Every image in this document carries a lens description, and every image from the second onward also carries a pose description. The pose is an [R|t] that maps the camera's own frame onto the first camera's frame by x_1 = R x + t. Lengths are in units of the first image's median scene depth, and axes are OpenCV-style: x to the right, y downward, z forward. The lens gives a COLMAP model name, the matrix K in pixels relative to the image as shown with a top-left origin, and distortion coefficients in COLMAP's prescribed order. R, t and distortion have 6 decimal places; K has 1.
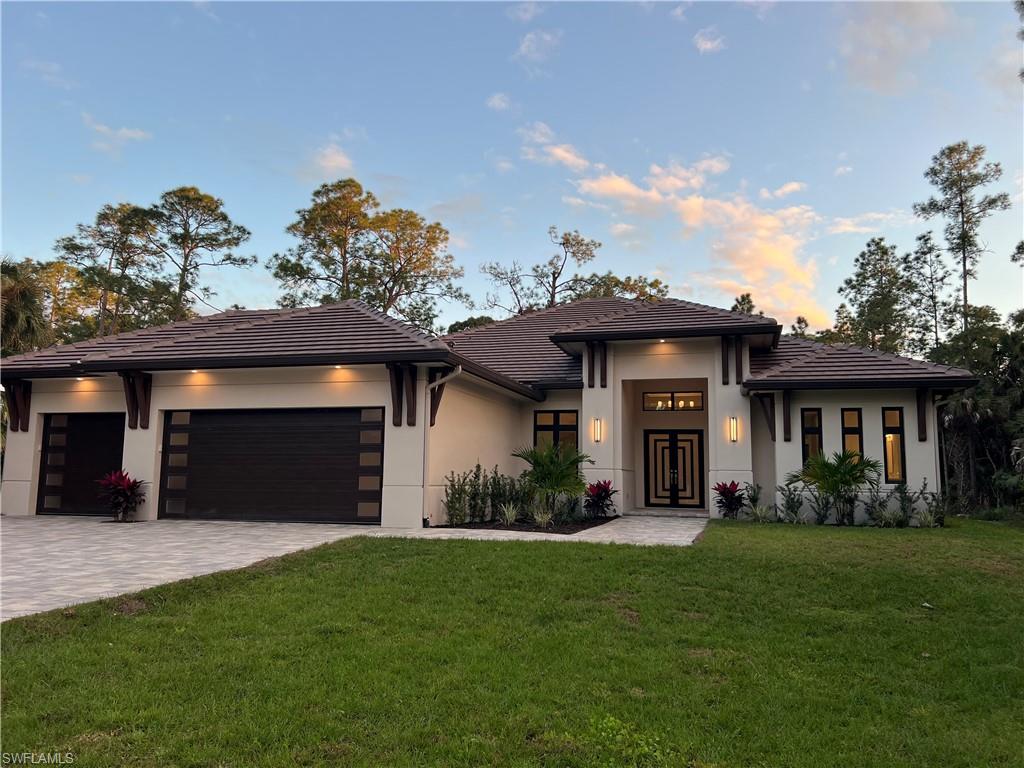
lens RADIAL K [[760.4, 0, 518.2], [0, 760.4, 388.9], [0, 0, 1]] dist [0.063055, -0.067706]
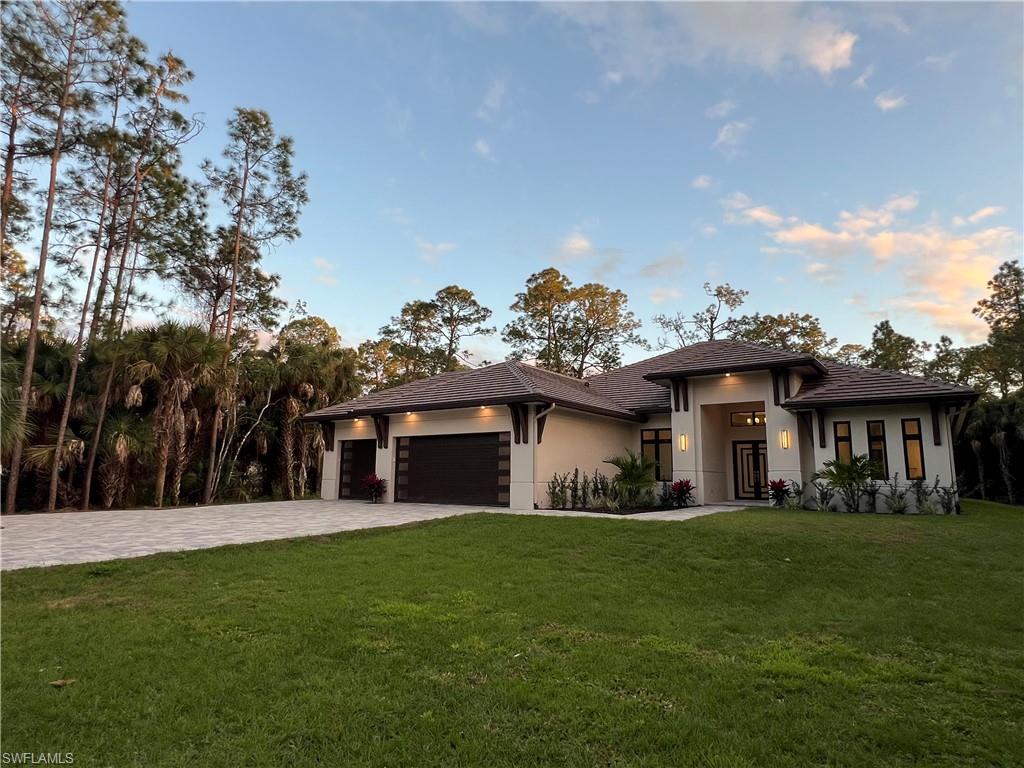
lens RADIAL K [[586.6, 0, 517.2], [0, 586.6, 386.6], [0, 0, 1]] dist [-0.000806, -0.000767]
pose [[0.940662, -0.055821, -0.334721, 0.082711], [0.041731, 0.997919, -0.049145, -0.003012], [0.336768, 0.032261, 0.941035, -0.044493]]
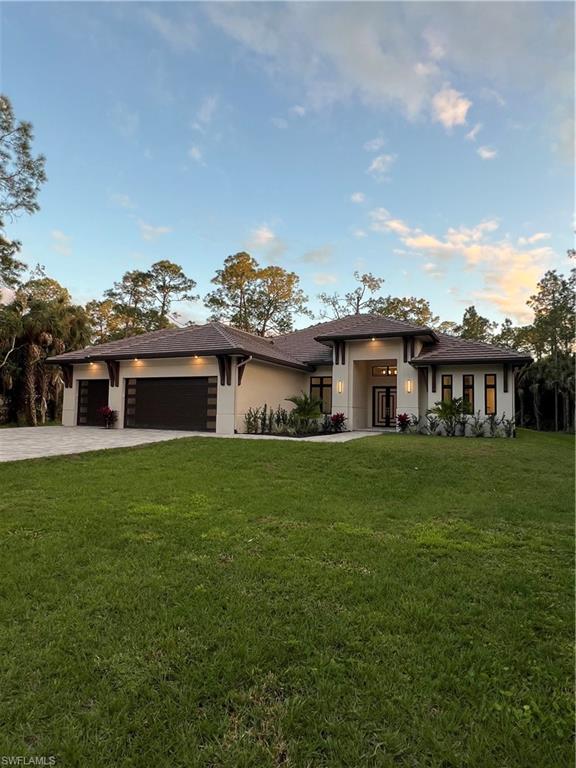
lens RADIAL K [[434.2, 0, 288.0], [0, 434.2, 384.0], [0, 0, 1]] dist [-0.000850, 0.000243]
pose [[0.985800, -0.003524, -0.167889, 0.071935], [0.012023, 0.998695, 0.049634, -0.003926], [0.167495, -0.050947, 0.984556, -0.046085]]
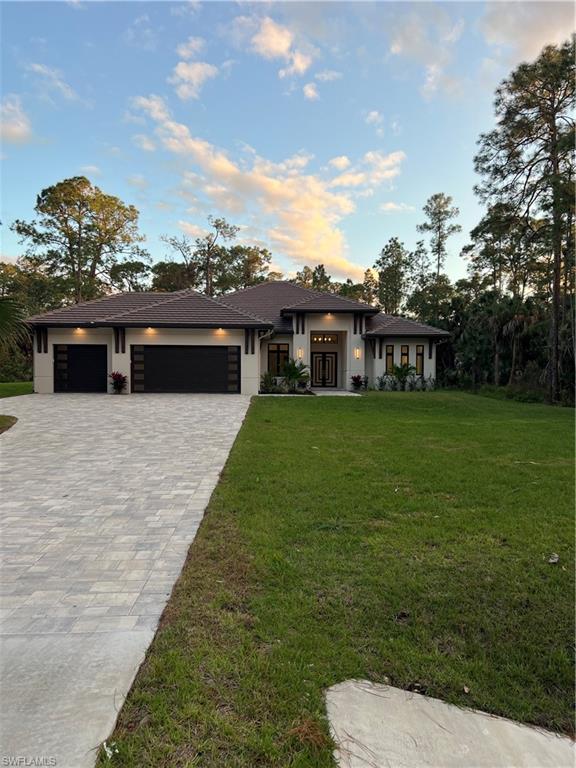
lens RADIAL K [[570.3, 0, 288.0], [0, 570.3, 384.0], [0, 0, 1]] dist [0.063055, -0.067706]
pose [[0.955961, -0.011469, 0.293269, -0.190358], [-0.027868, 0.991174, 0.129603, -0.032365], [-0.292167, -0.132068, 0.947205, -0.265960]]
